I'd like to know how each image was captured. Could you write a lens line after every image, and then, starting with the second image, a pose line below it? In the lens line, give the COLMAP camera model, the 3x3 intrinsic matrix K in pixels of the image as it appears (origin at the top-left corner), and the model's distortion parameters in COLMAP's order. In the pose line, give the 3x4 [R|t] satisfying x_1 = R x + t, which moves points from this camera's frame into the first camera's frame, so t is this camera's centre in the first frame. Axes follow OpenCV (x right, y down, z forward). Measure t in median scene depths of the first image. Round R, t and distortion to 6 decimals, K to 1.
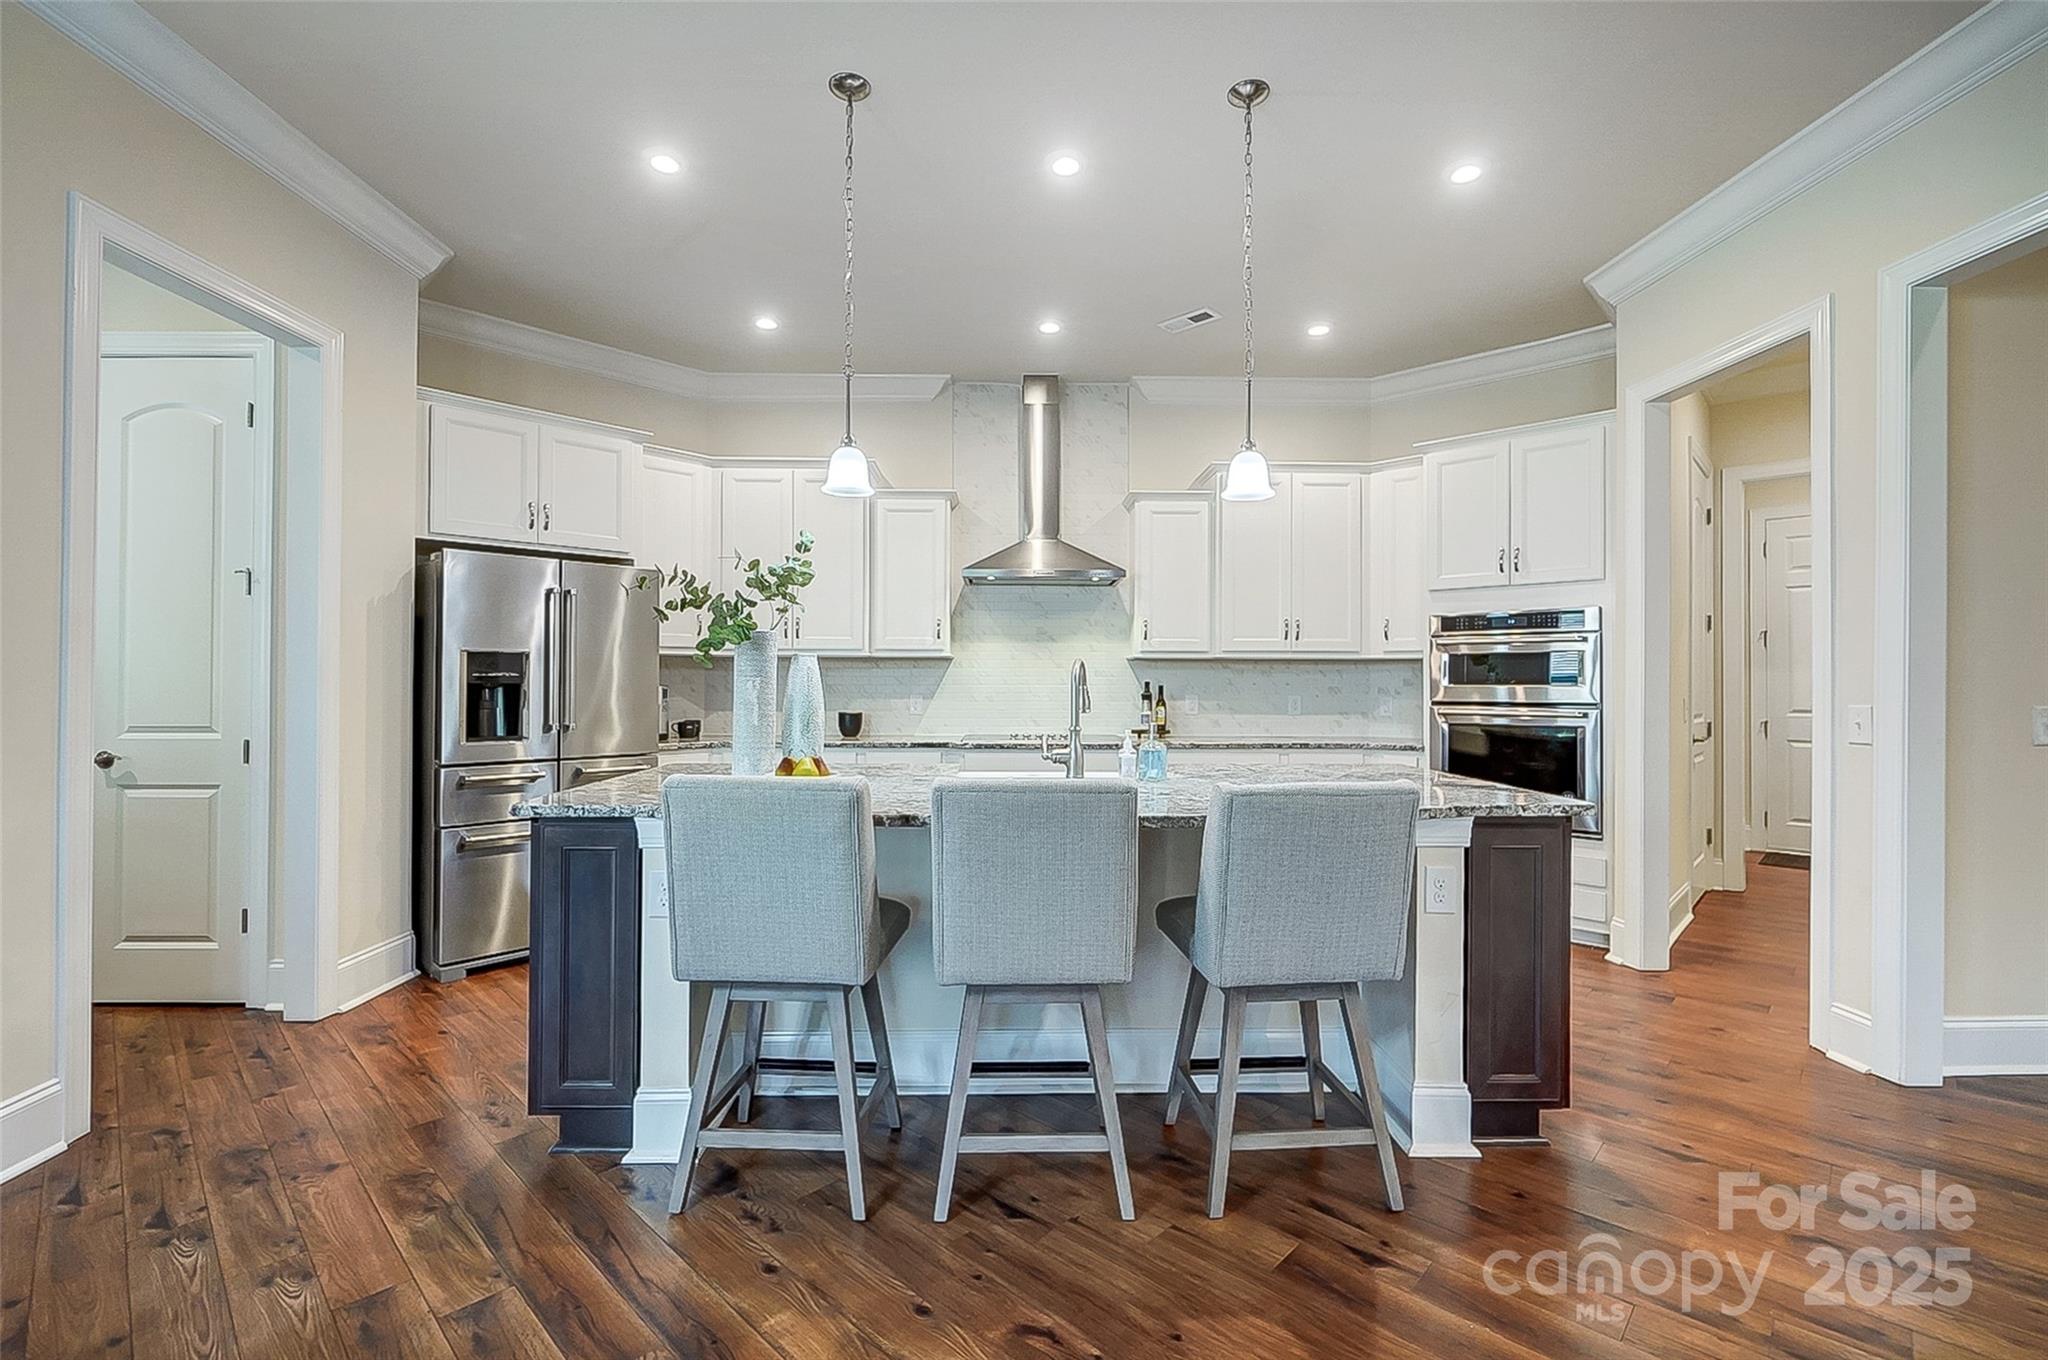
lens RADIAL K [[889.1, 0, 1016.5], [0, 889.1, 676.3], [0, 0, 1]] dist [0.001889, -0.007675]
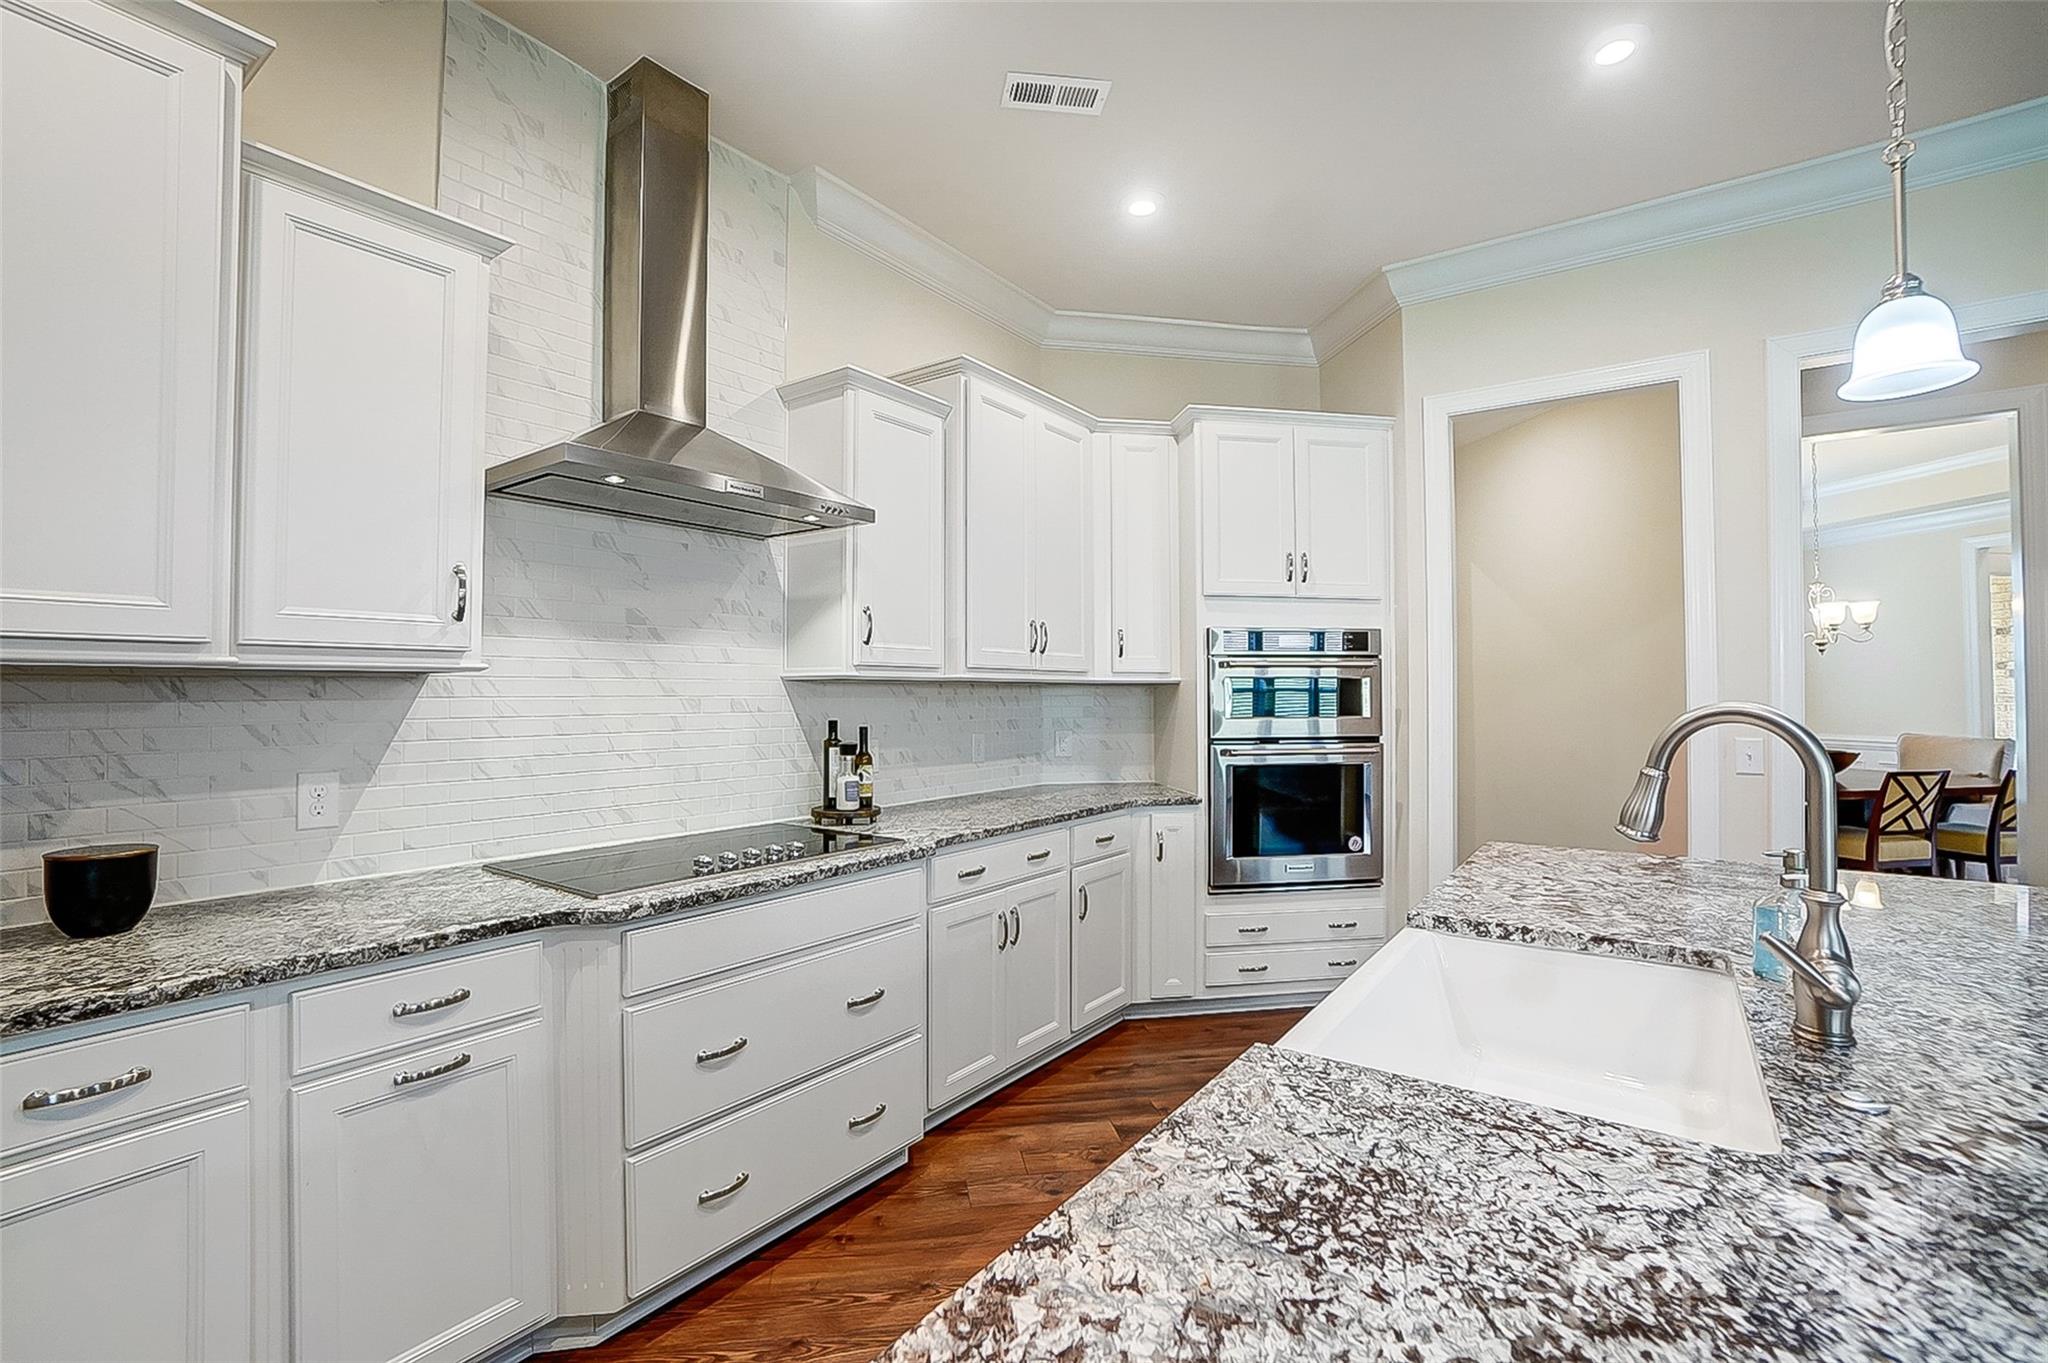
lens RADIAL K [[910.8, 0, 1010.4], [0, 910.8, 678.2], [0, 0, 1]] dist [-0.064173, 0.023273]
pose [[0.603706, 0.008530, 0.797161, -0.266447], [-0.001535, 0.999953, -0.009537, -0.016707], [-0.797205, 0.004534, 0.603691, 0.649870]]
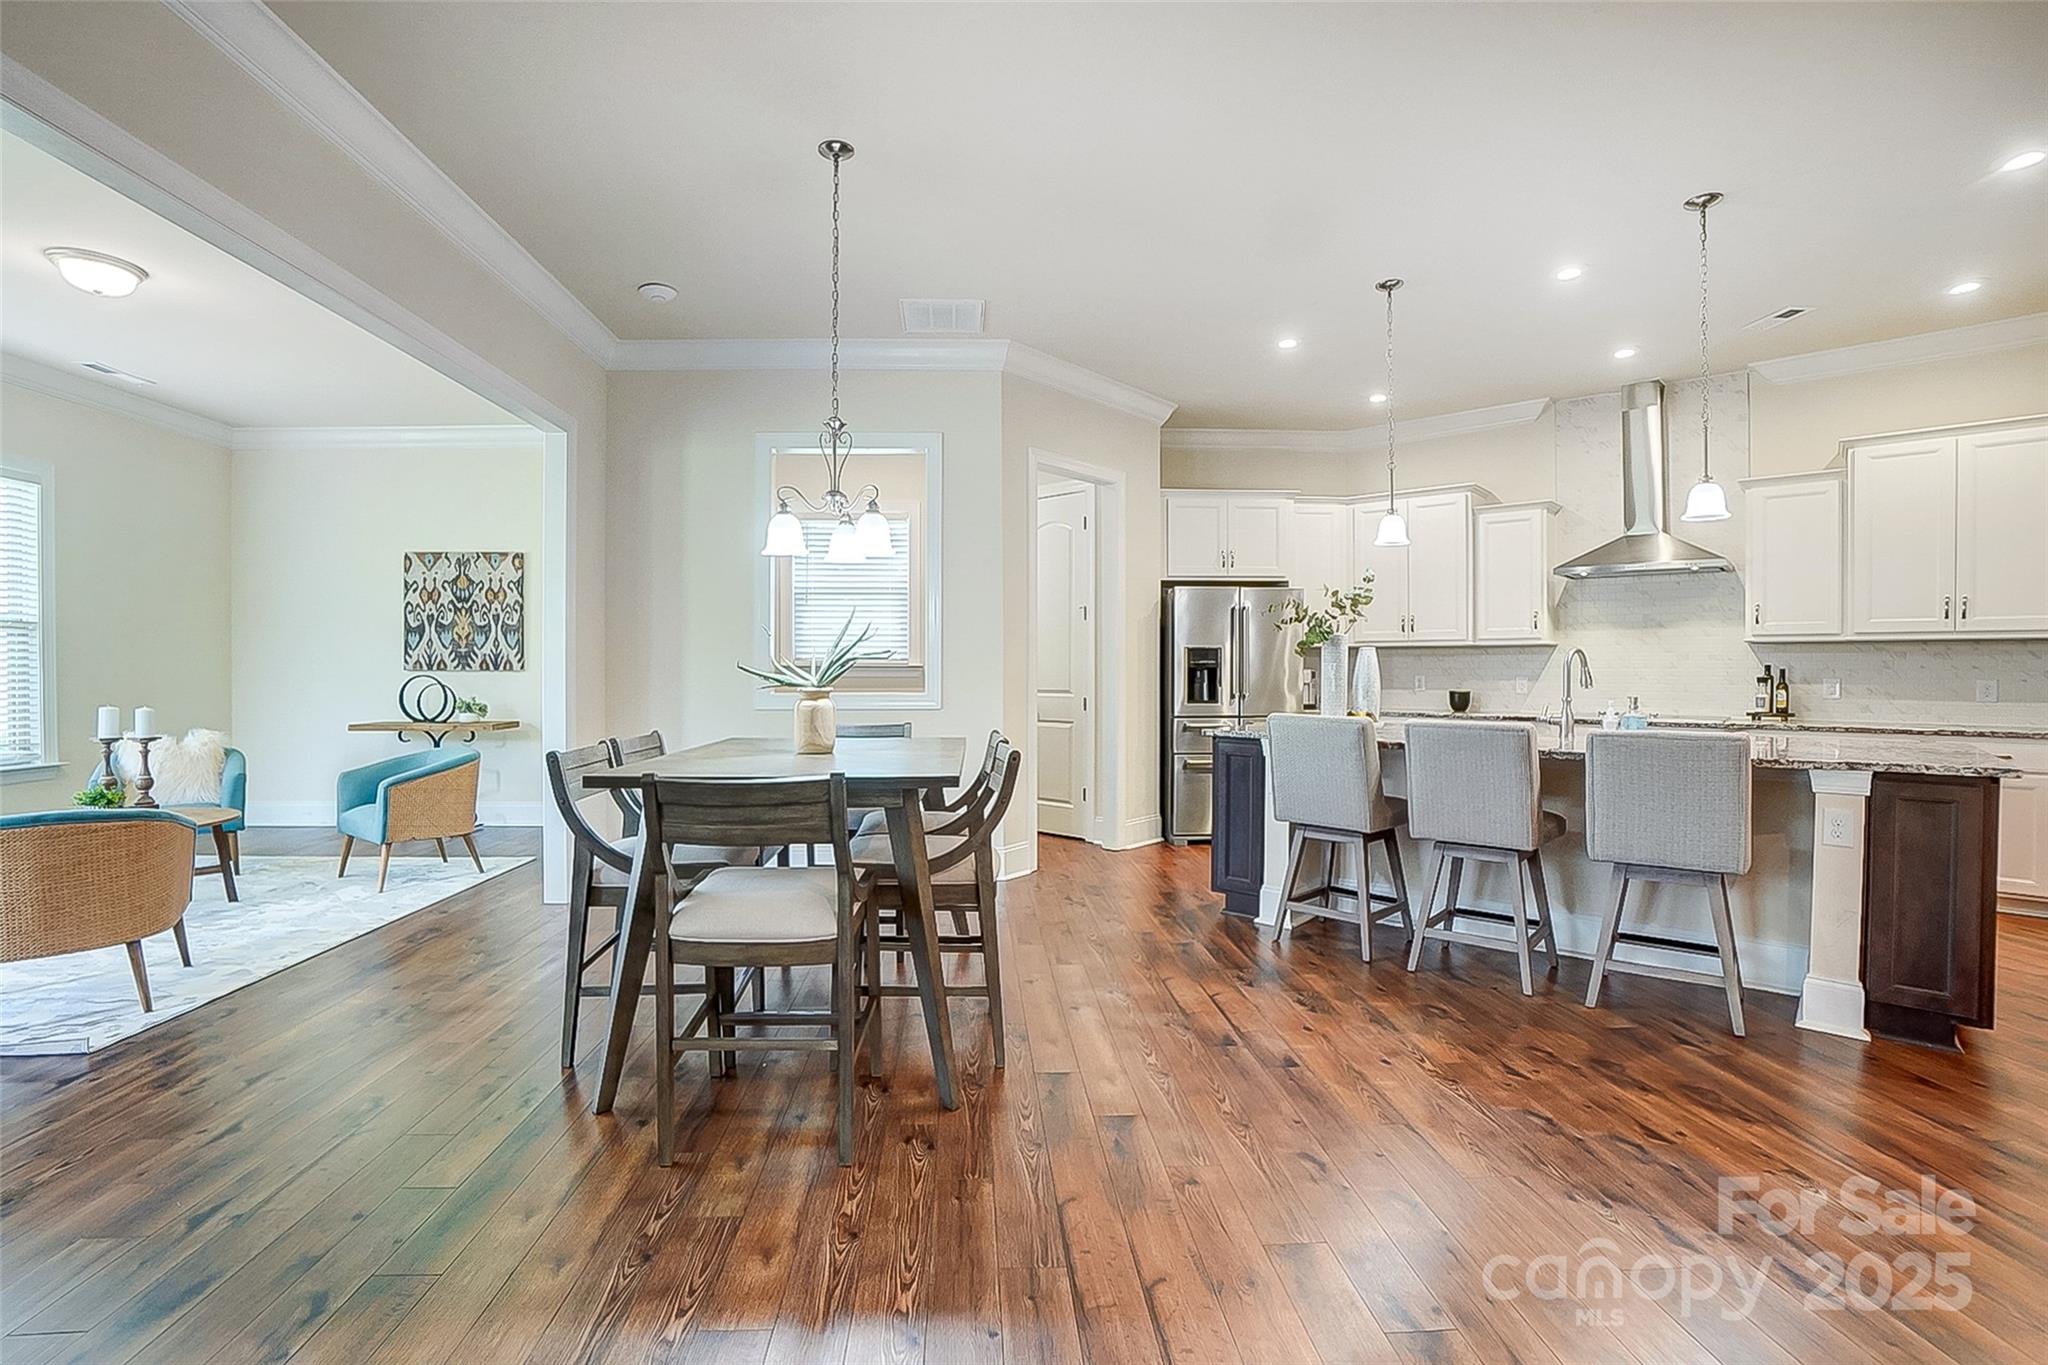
lens RADIAL K [[910.8, 0, 1010.4], [0, 910.8, 679.2], [0, 0, 1]] dist [-0.064173, 0.023273]
pose [[0.725932, 0.005472, -0.687745, 0.237191], [0.007177, 0.999854, 0.015532, 0.000691], [0.687729, -0.016211, 0.725786, -0.353070]]
